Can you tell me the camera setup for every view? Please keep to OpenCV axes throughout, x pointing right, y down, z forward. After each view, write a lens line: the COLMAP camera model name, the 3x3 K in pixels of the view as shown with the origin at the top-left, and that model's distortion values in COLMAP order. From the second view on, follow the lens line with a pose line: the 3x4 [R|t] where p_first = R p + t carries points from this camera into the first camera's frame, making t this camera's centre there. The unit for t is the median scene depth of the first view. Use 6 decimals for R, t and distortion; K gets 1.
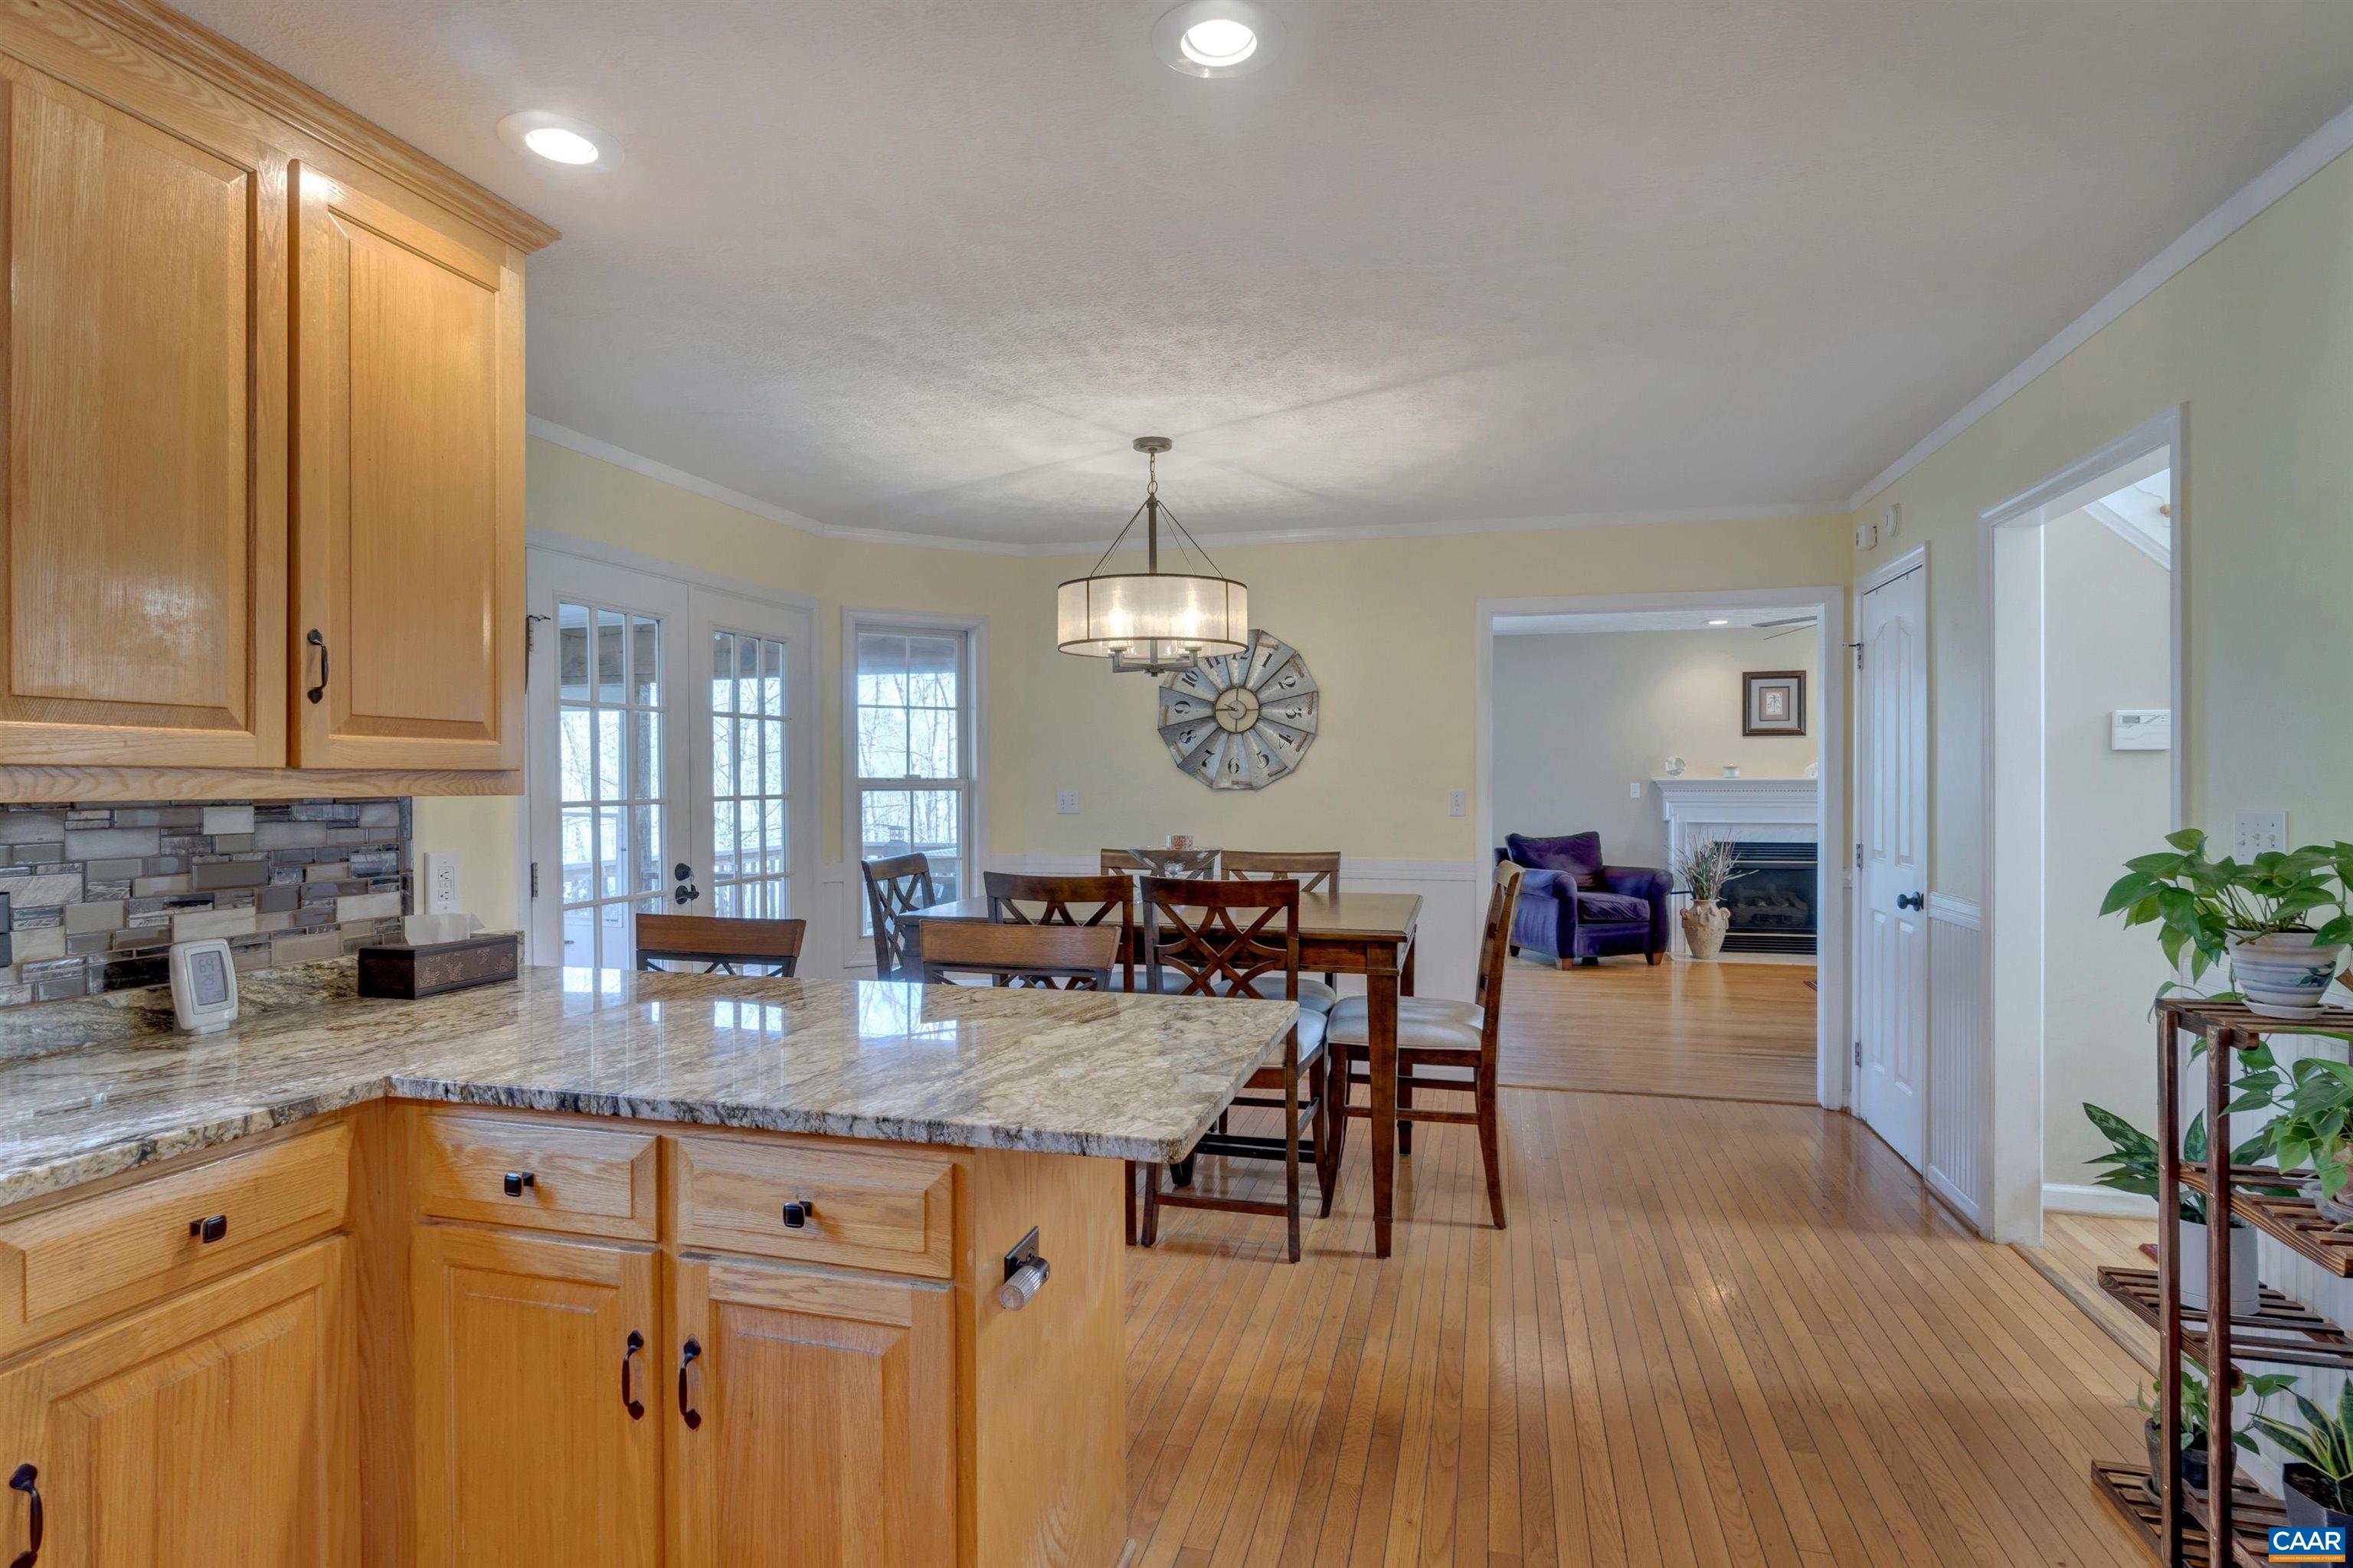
lens RADIAL K [[1191.9, 0, 1157.5], [0, 1191.9, 792.7], [0, 0, 1]] dist [-0.013375, 0.000085]
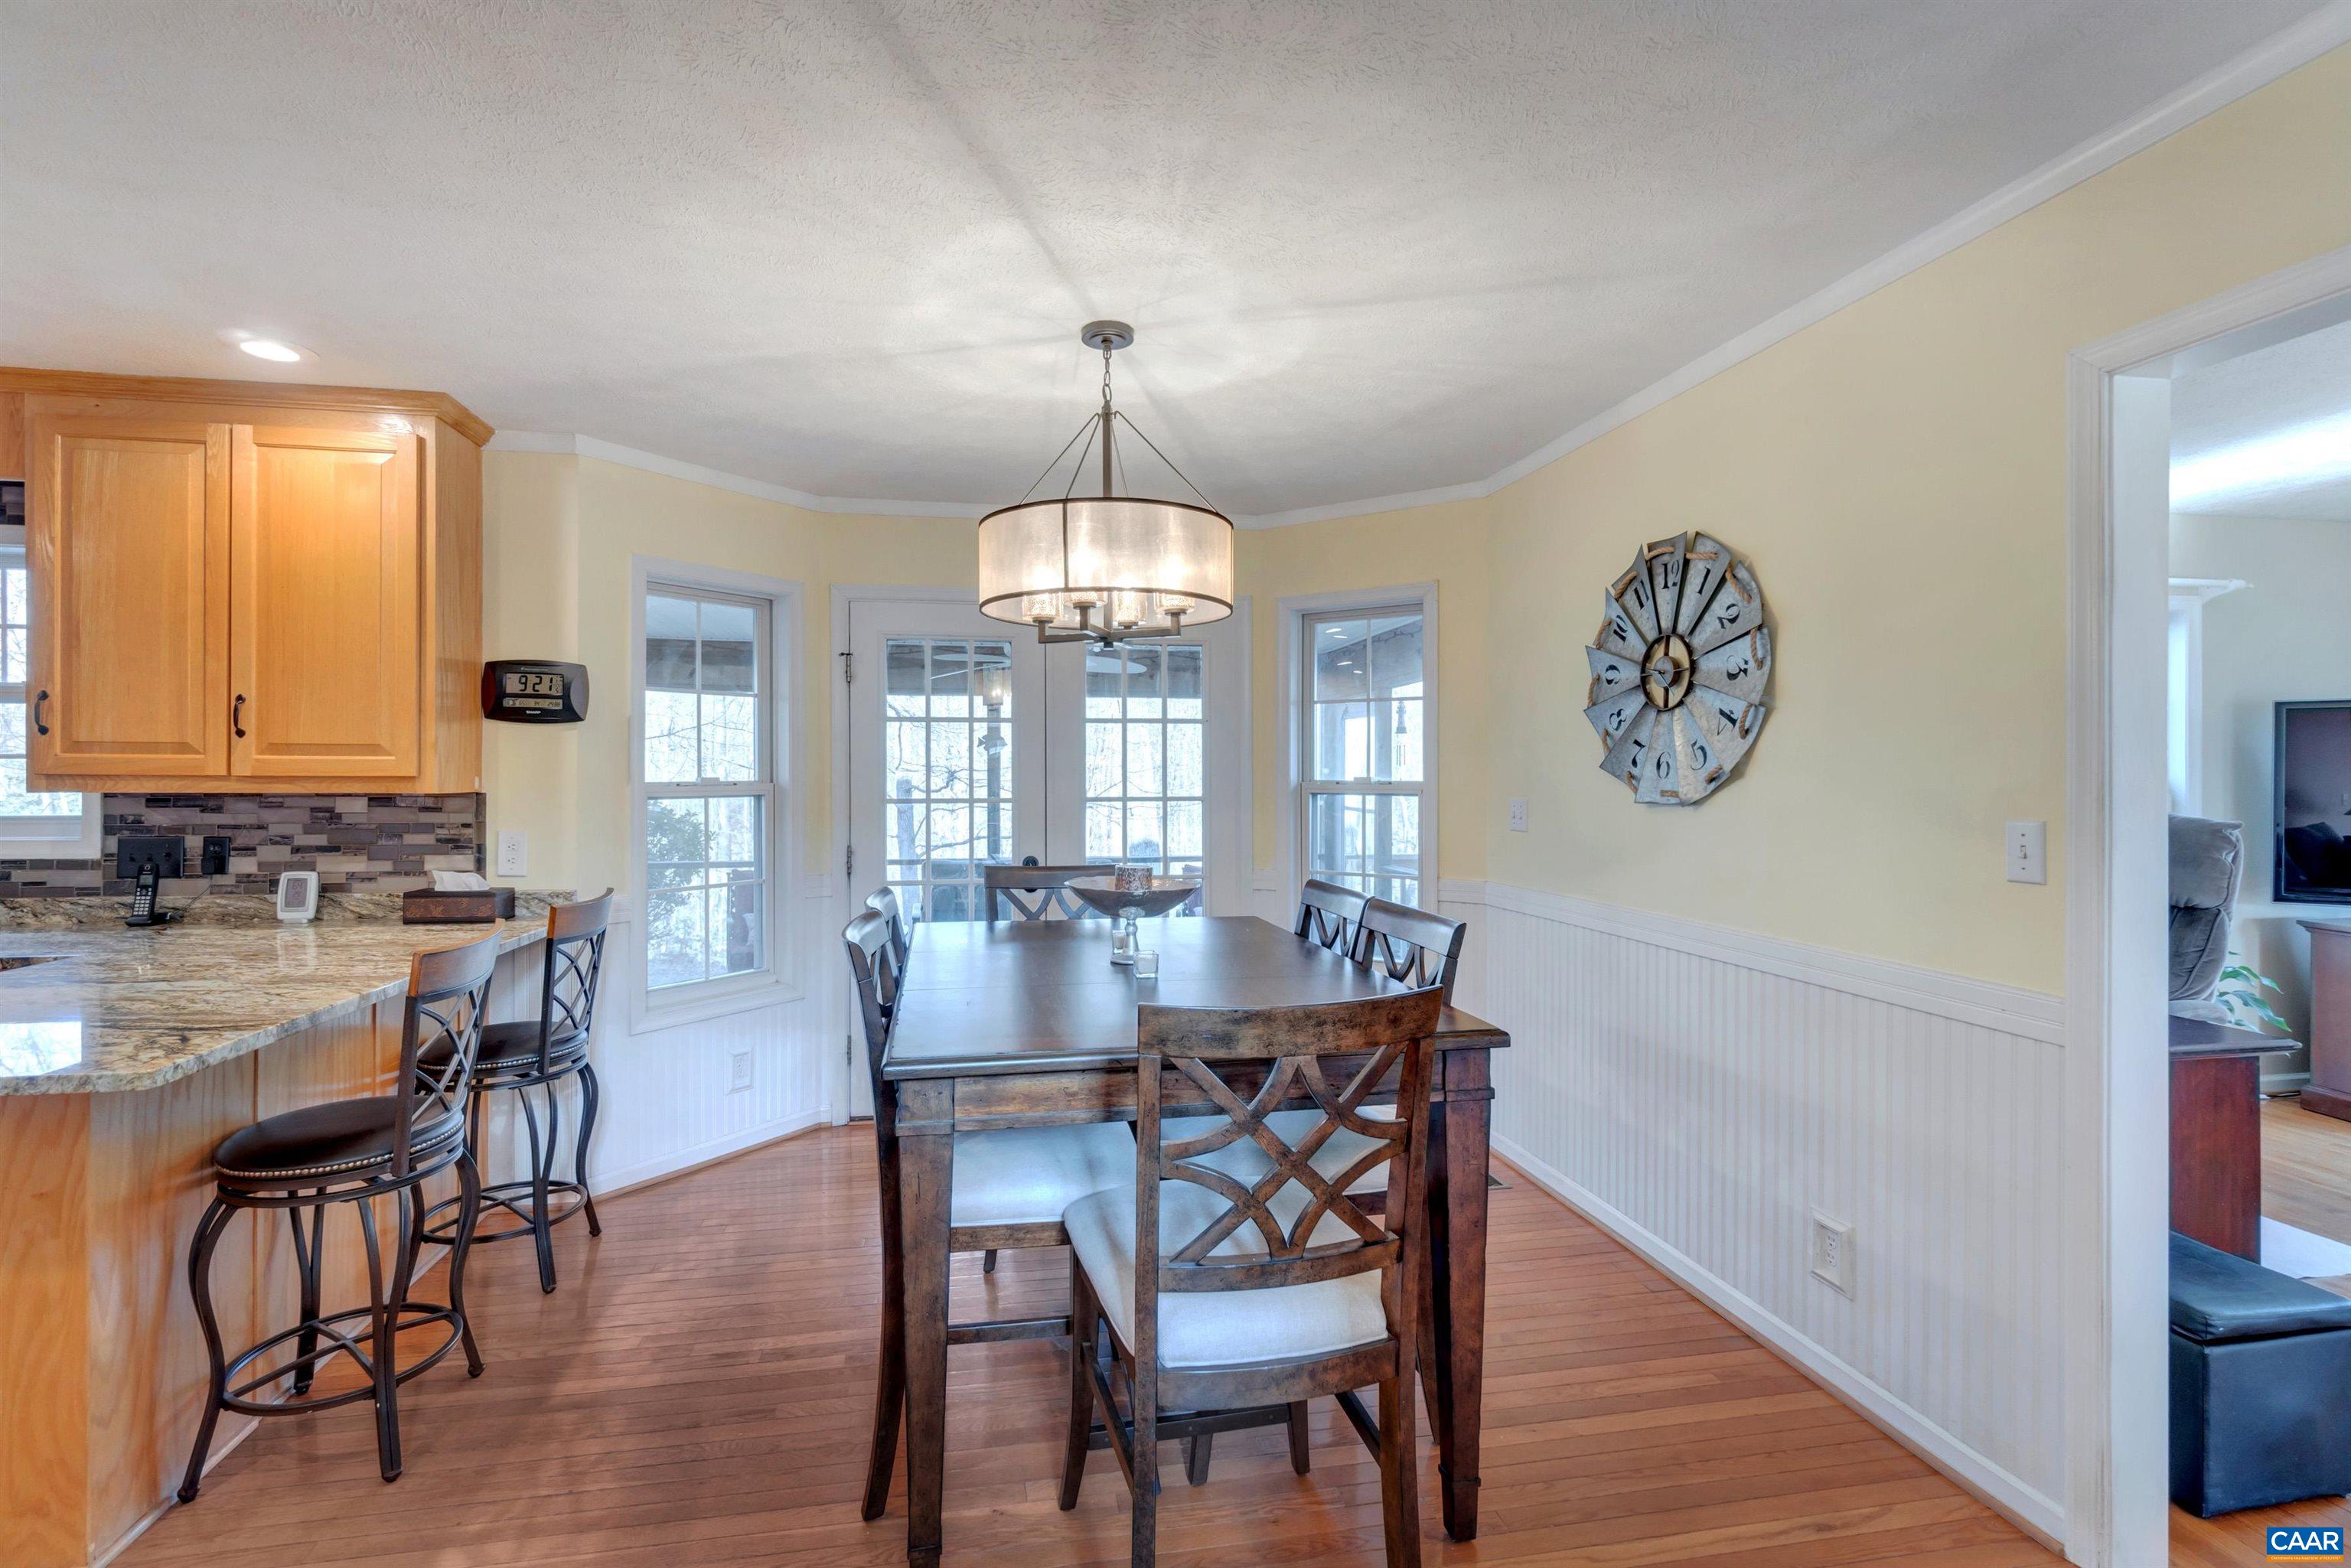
lens RADIAL K [[1064.1, 0, 1165.0], [0, 1064.1, 776.9], [0, 0, 1]] dist [-0.004088, -0.000472]
pose [[0.435238, 0.004837, -0.900302, 1.123871], [-0.013487, 0.999908, -0.001149, -0.031543], [0.900214, 0.012643, 0.435264, 1.380445]]
